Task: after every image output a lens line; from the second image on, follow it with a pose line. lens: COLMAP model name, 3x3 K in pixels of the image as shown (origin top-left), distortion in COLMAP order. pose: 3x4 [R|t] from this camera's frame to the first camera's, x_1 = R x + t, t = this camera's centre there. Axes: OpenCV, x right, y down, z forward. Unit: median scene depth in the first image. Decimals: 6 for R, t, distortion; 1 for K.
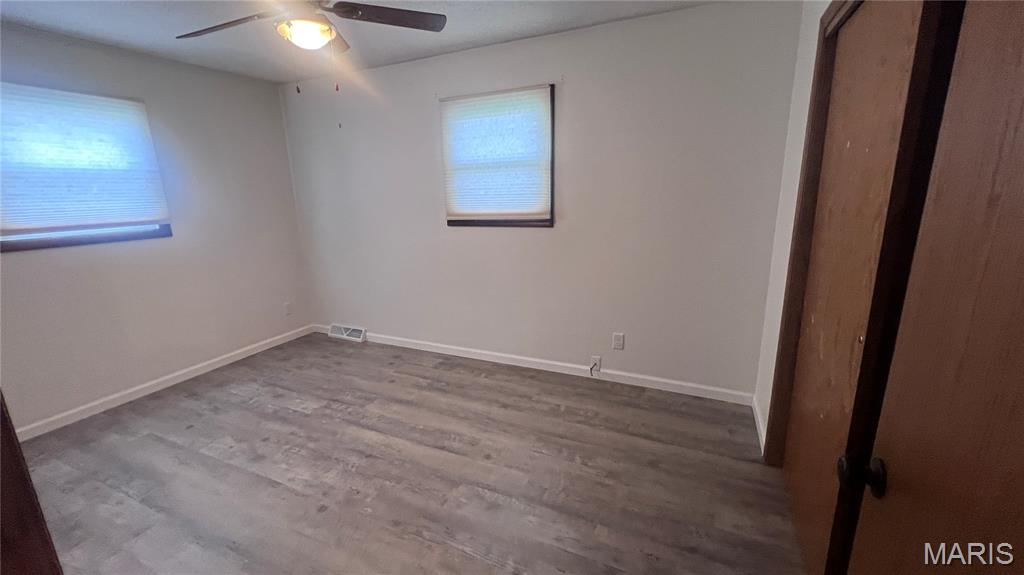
lens RADIAL K [[408.9, 0, 510.2], [0, 408.9, 289.6], [0, 0, 1]] dist [-0.000537, 0.000418]
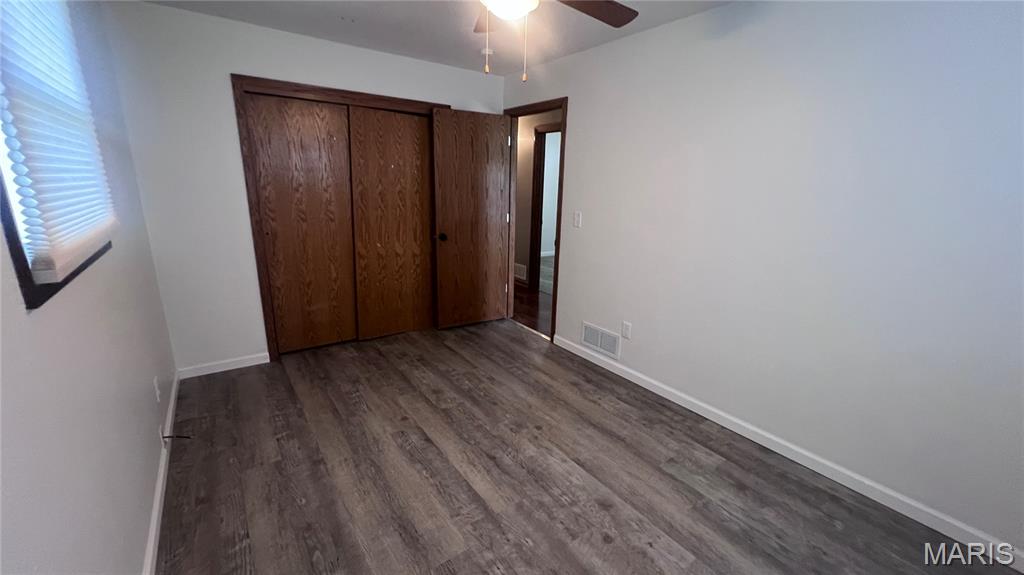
lens RADIAL K [[410.9, 0, 510.7], [0, 410.9, 287.5], [0, 0, 1]] dist [-0.004024, -0.000208]
pose [[-0.869234, -0.120688, 0.479444, -0.799802], [0.113799, 0.894869, 0.431577, -0.367412], [-0.481126, 0.429702, -0.764117, 1.547562]]
